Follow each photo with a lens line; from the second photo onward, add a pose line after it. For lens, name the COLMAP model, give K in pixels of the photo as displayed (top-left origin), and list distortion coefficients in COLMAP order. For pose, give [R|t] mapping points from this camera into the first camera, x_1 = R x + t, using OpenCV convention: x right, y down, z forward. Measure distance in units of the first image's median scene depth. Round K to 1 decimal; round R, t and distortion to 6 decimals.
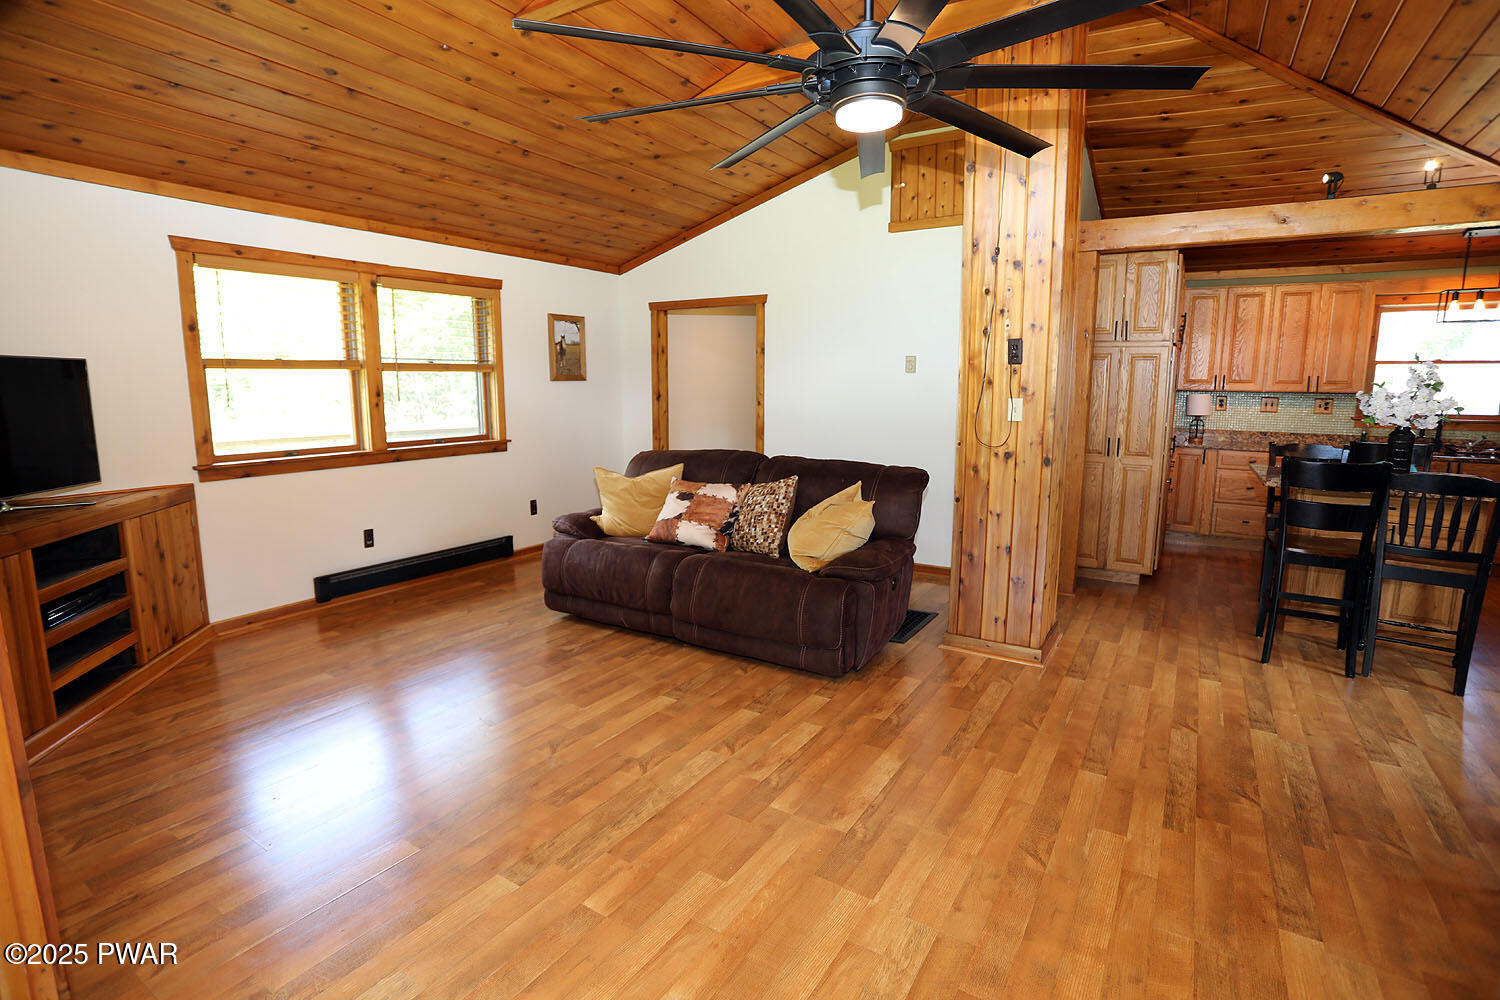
lens RADIAL K [[724.7, 0, 752.7], [0, 724.7, 494.1], [0, 0, 1]] dist [-0.066937, 0.024982]
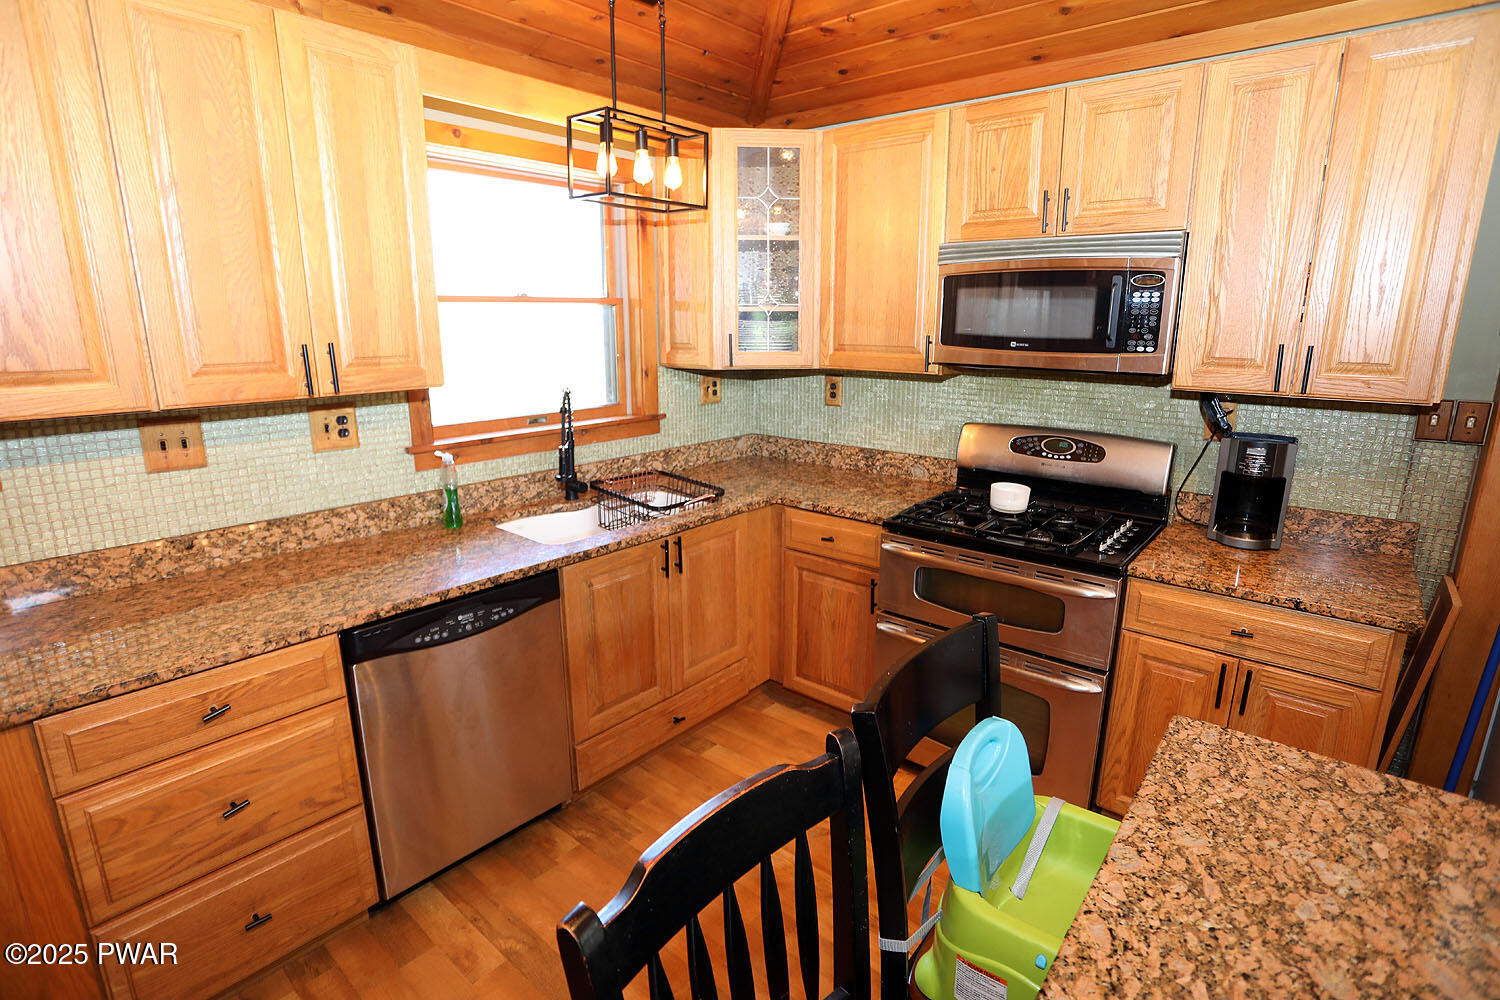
lens RADIAL K [[724.7, 0, 760.2], [0, 724.7, 490.7], [0, 0, 1]] dist [-0.066937, 0.024982]
pose [[0.143481, -0.234646, 0.961433, 0.684243], [0.146988, 0.965763, 0.213767, -0.188386], [-0.978676, 0.110648, 0.173059, 1.002582]]
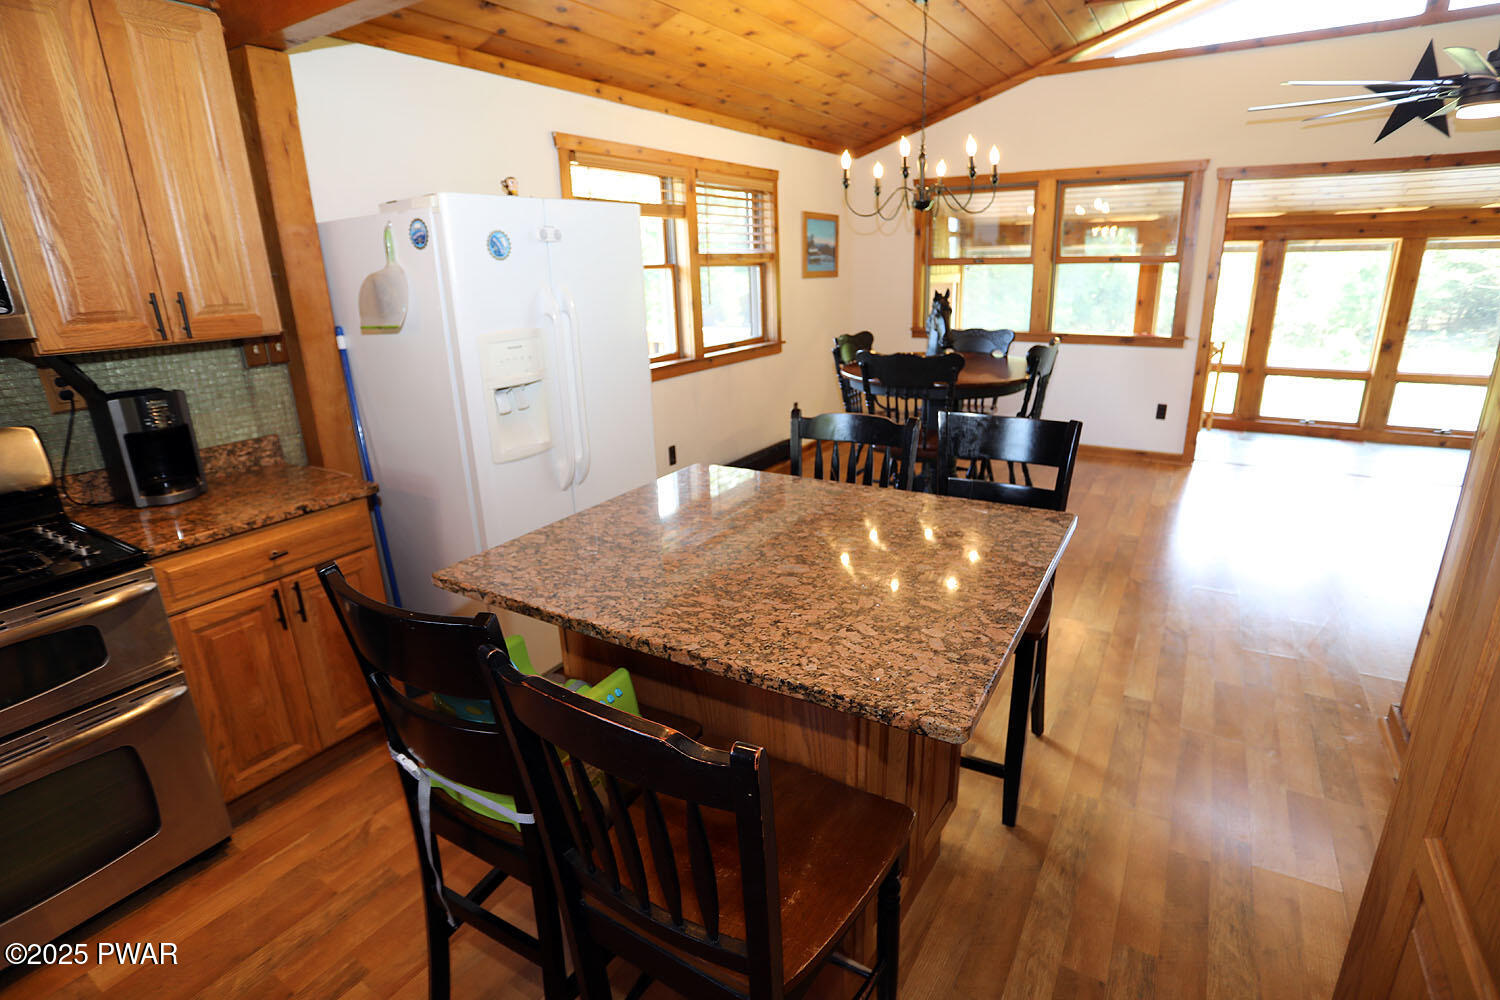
lens RADIAL K [[724.7, 0, 756.1], [0, 724.7, 494.7], [0, 0, 1]] dist [-0.066937, 0.024982]
pose [[-0.999766, 0.017902, 0.012155, 0.802177], [0.021436, 0.896137, 0.443259, -0.209077], [-0.002958, 0.443415, -0.896311, 1.218633]]
